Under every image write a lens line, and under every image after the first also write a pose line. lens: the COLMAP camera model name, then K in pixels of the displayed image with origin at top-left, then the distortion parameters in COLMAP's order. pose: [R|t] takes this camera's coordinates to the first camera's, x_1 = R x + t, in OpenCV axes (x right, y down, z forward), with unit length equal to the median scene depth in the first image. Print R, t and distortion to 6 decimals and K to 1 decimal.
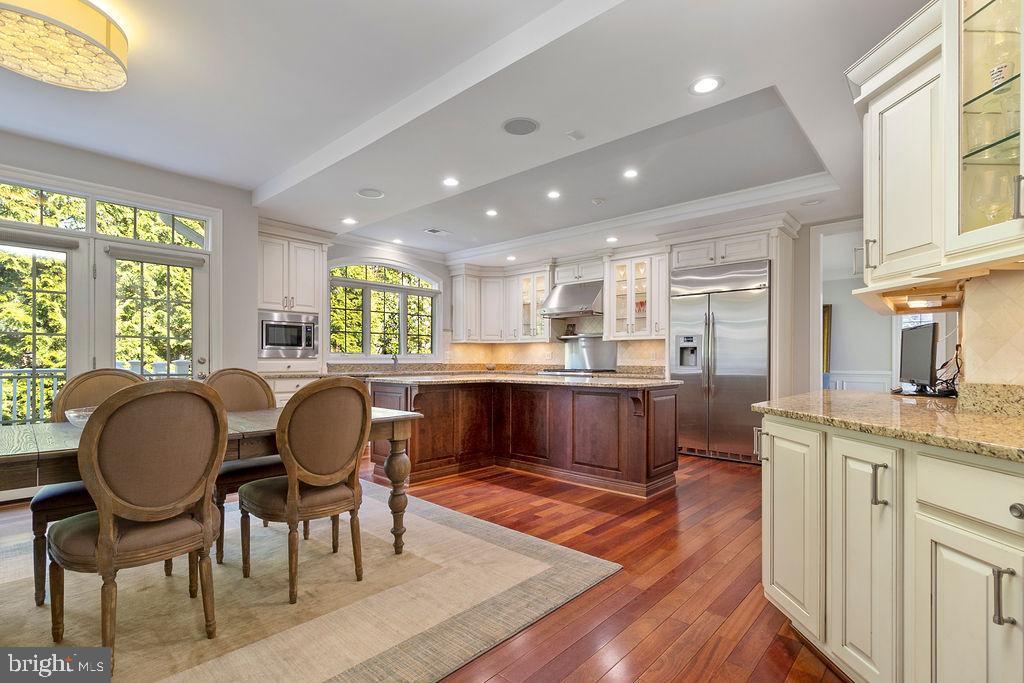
lens RADIAL K [[480.4, 0, 512.7], [0, 480.4, 351.7], [0, 0, 1]] dist [0.001462, 0.000384]
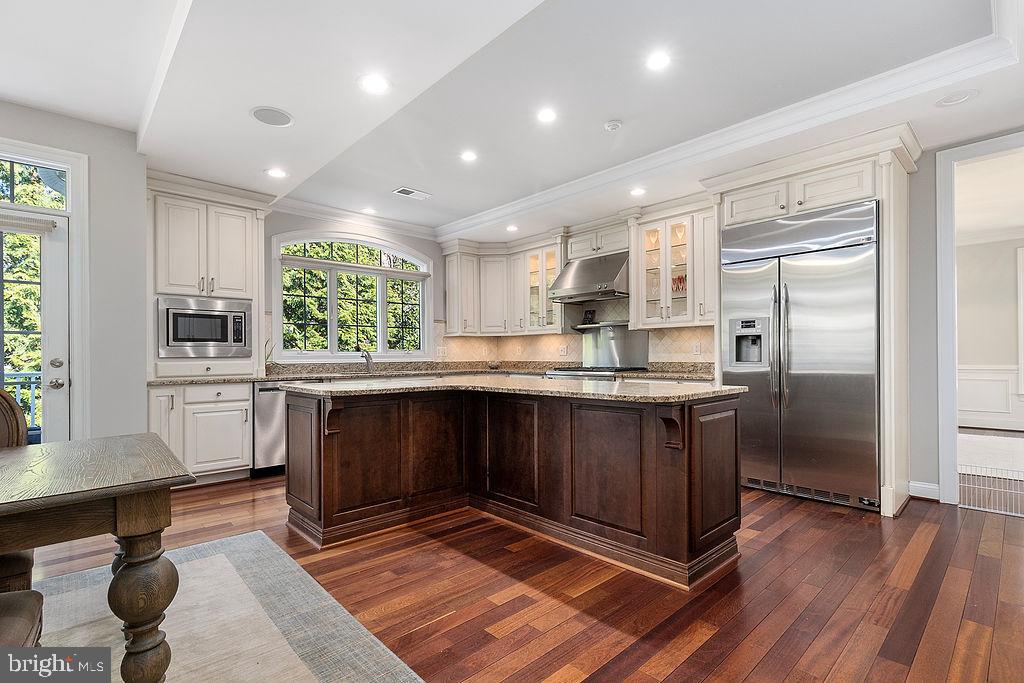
lens RADIAL K [[480.4, 0, 511.5], [0, 480.4, 348.2], [0, 0, 1]] dist [0.001462, 0.000384]
pose [[0.996472, -0.013061, -0.082902, 0.079672], [0.013085, 0.999914, -0.000249, 0.005063], [0.082899, -0.000837, 0.996558, 0.276456]]
